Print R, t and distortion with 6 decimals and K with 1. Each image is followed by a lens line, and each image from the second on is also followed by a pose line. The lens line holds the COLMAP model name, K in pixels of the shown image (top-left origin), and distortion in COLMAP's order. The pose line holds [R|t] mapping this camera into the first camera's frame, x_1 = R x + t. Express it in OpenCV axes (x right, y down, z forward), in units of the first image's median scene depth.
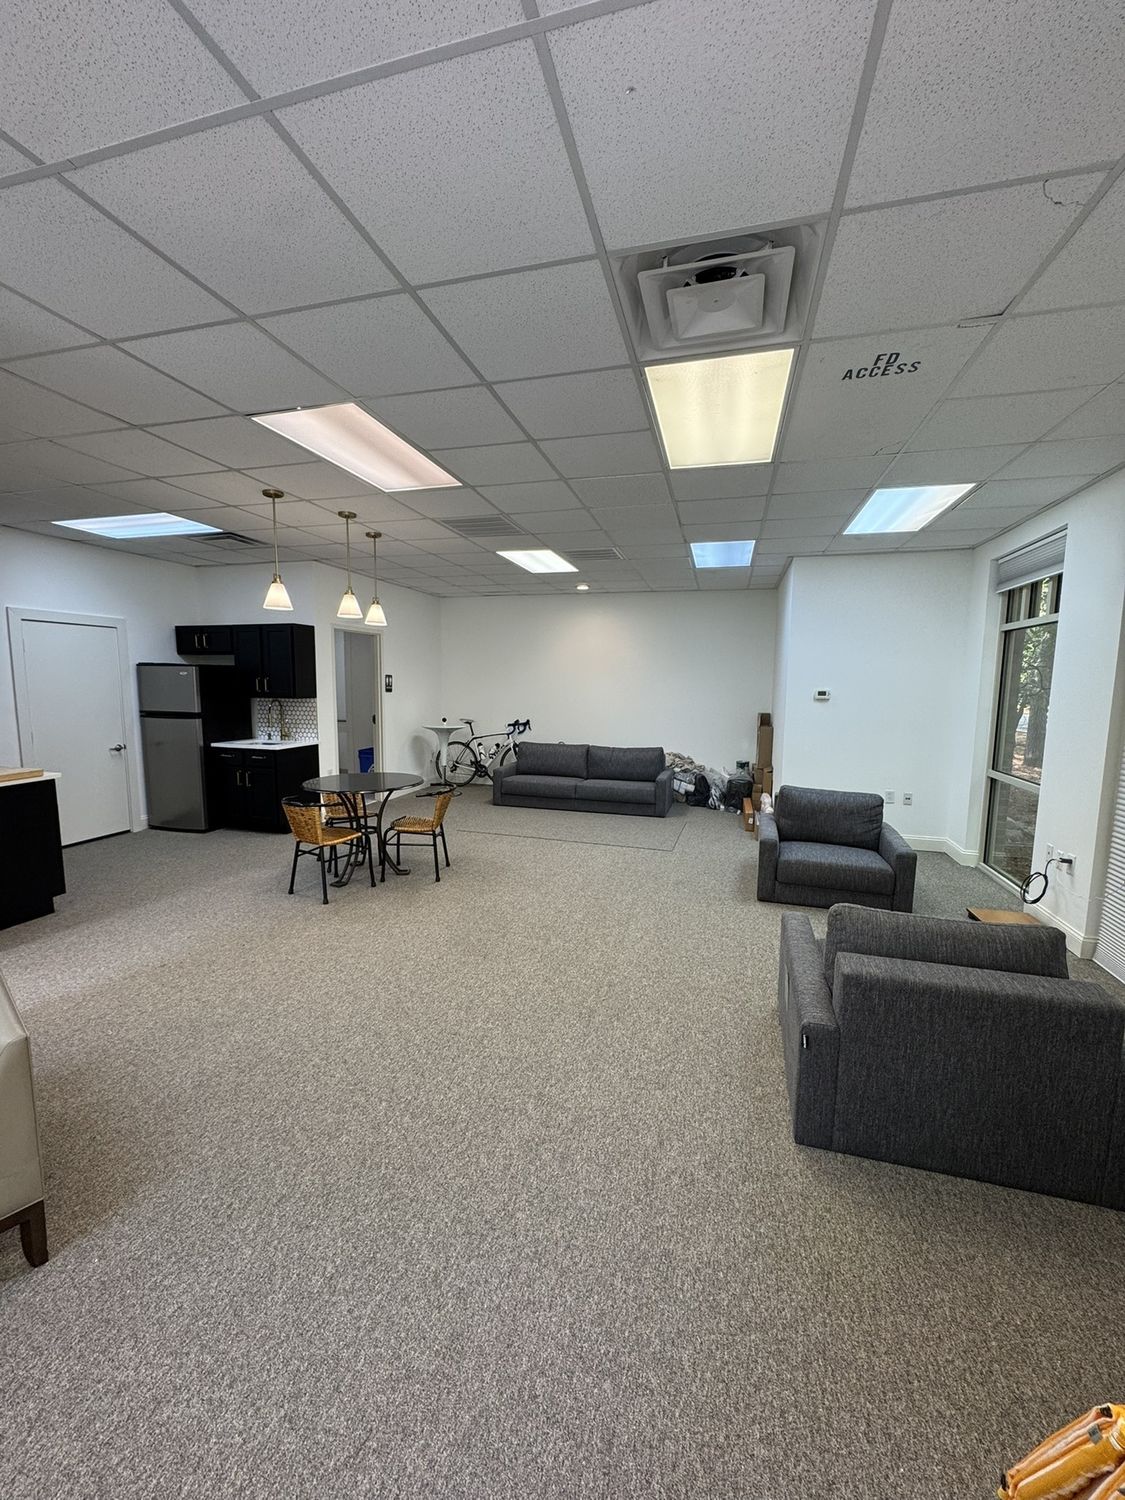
lens RADIAL K [[597.5, 0, 561.3], [0, 597.5, 750.4], [0, 0, 1]] dist [0.004759, -0.000480]
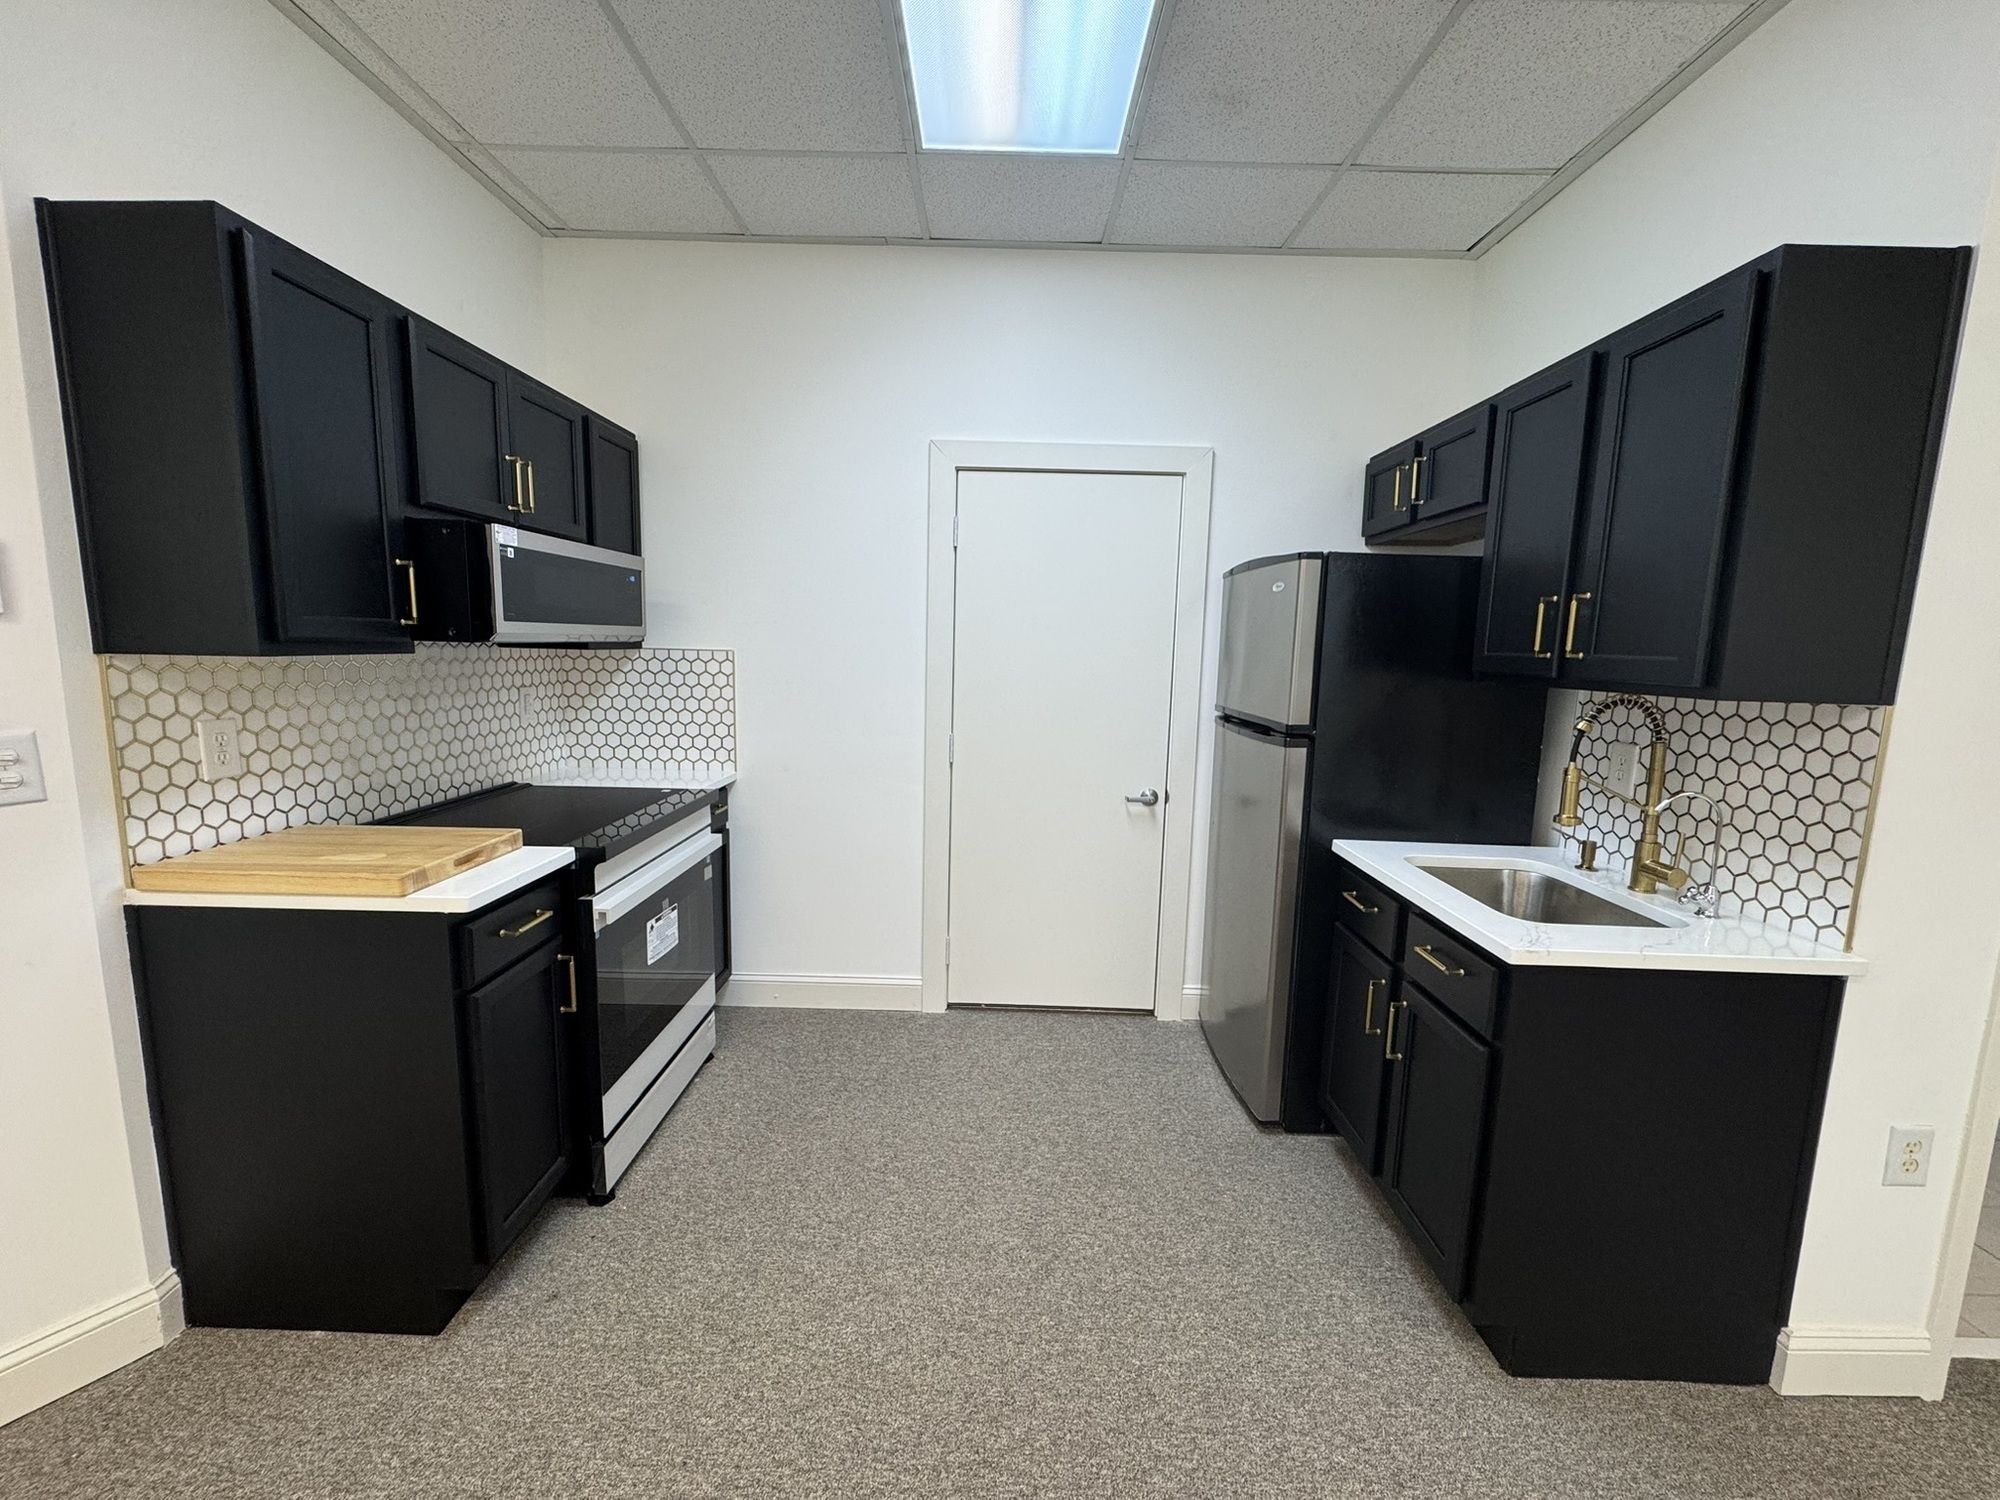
lens RADIAL K [[796.7, 0, 1001.4], [0, 796.7, 750.0], [0, 0, 1]] dist [0.004759, -0.000480]
pose [[0.272011, 0.124959, -0.954146, -0.285512], [-0.135187, 0.986662, 0.090678, -0.067201], [0.952751, 0.104323, 0.285276, 0.760688]]
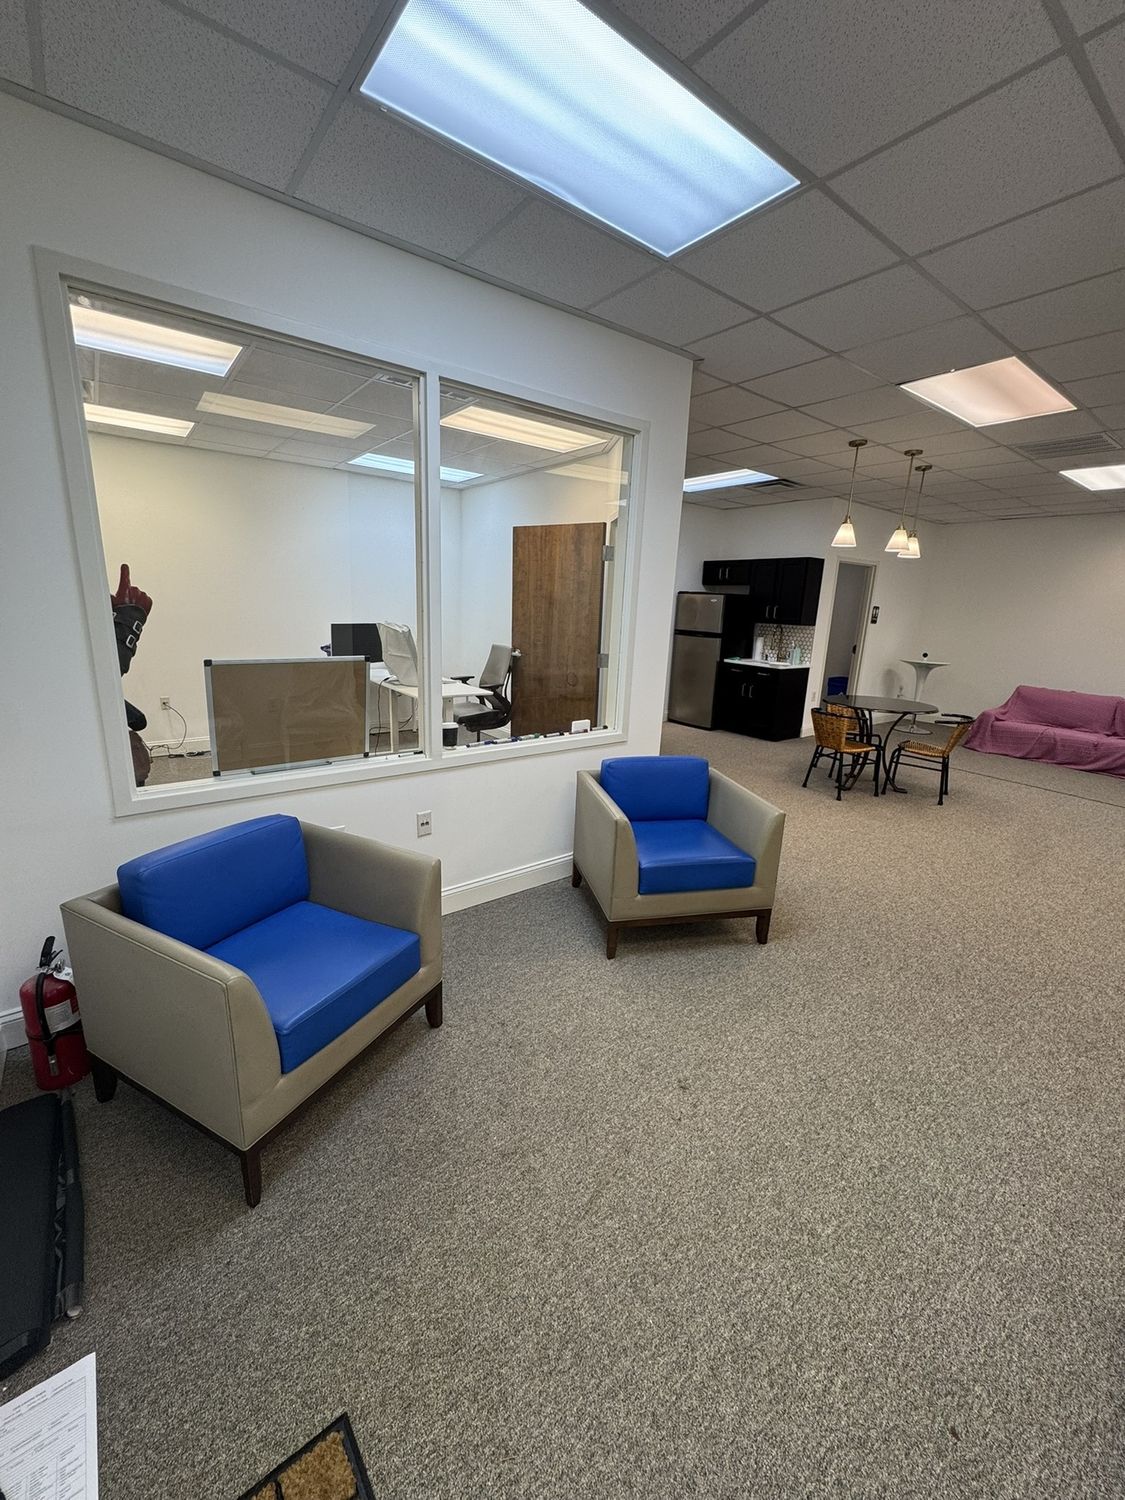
lens RADIAL K [[597.5, 0, 563.0], [0, 597.5, 750.4], [0, 0, 1]] dist [0.004759, -0.000480]
pose [[0.803007, 0.167150, -0.572050, -0.120756], [-0.102525, 0.984298, 0.143688, 0.031149], [0.587085, -0.056733, 0.807535, -0.200993]]
